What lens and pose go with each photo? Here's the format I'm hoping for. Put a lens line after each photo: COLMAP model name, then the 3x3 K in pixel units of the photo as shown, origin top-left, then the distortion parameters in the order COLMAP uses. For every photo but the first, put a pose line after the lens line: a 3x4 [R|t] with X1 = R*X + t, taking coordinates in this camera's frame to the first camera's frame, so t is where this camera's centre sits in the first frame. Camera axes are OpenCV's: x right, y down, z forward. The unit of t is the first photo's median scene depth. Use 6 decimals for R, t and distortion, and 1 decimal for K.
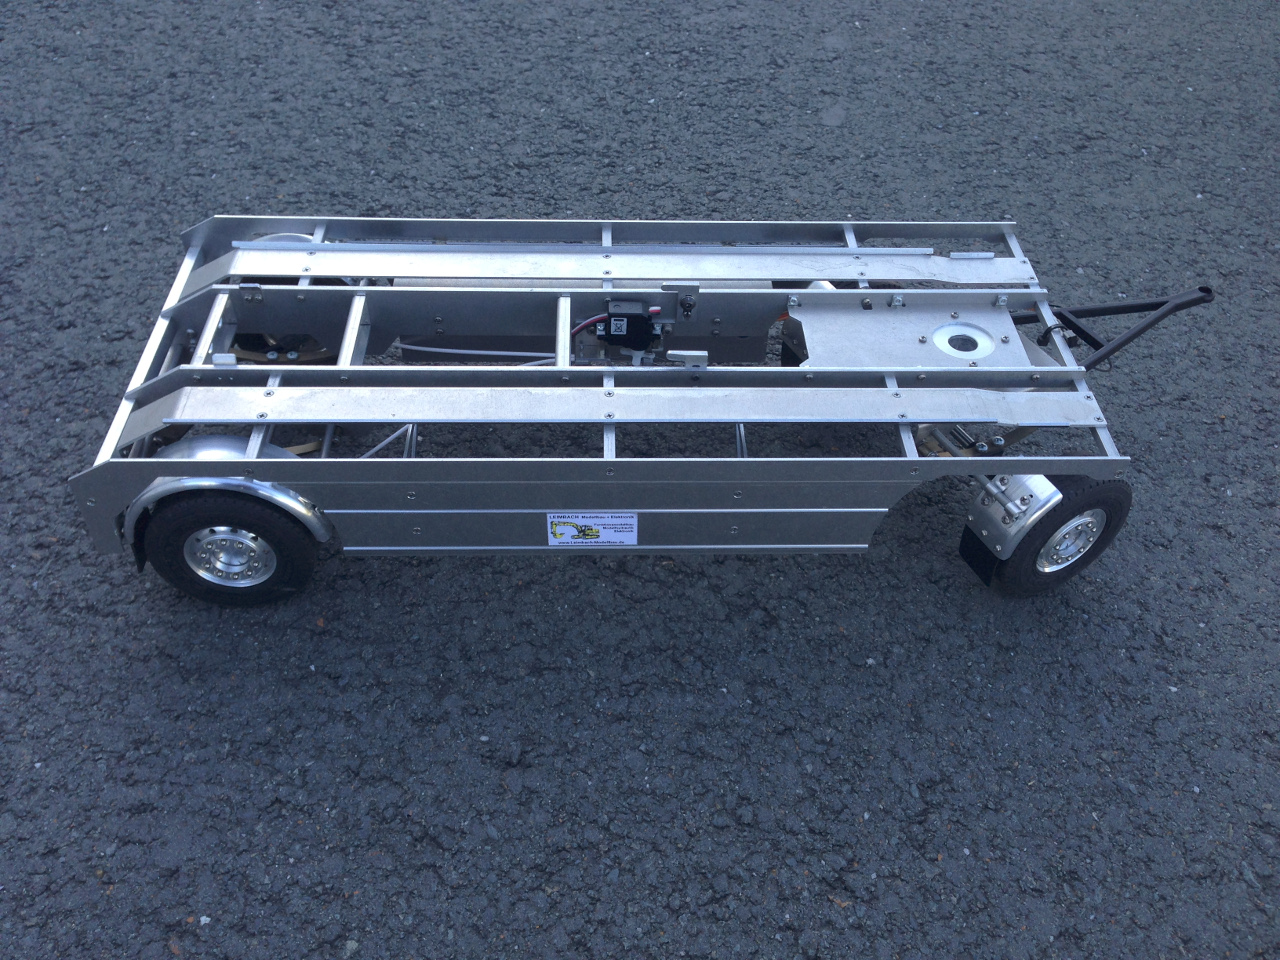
lens RADIAL K [[1191.0, 0, 670.6], [0, 1191.0, 480.8], [0, 0, 1]] dist [0.144975, -0.295175]
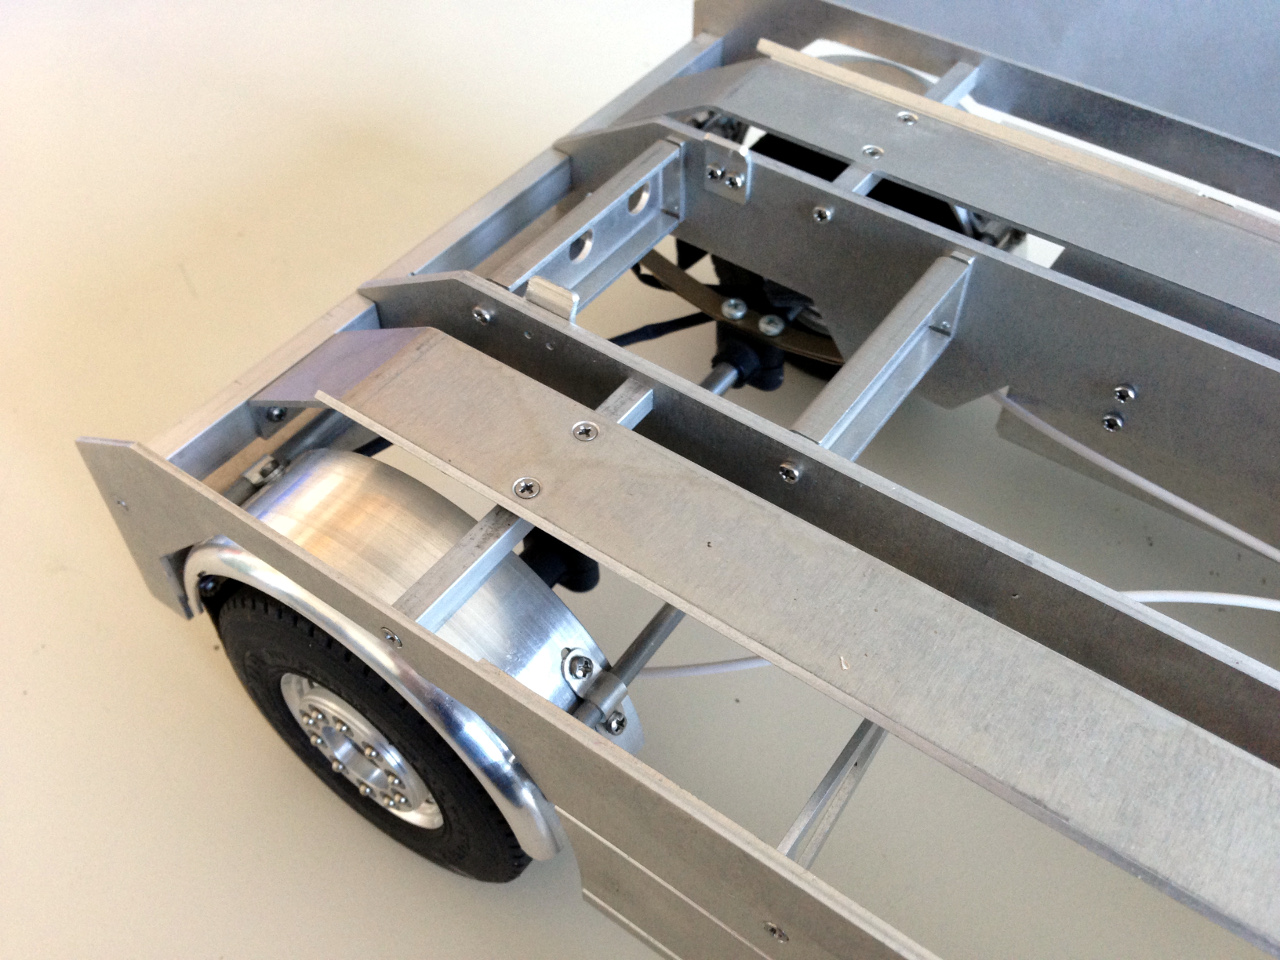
lens RADIAL K [[1191.0, 0, 670.6], [0, 1191.0, 480.8], [0, 0, 1]] dist [0.144975, -0.295175]
pose [[0.796841, 0.438022, -0.416152, -0.153080], [-0.411937, 0.897735, 0.156144, -0.122012], [0.441988, 0.047007, 0.895789, 0.672470]]
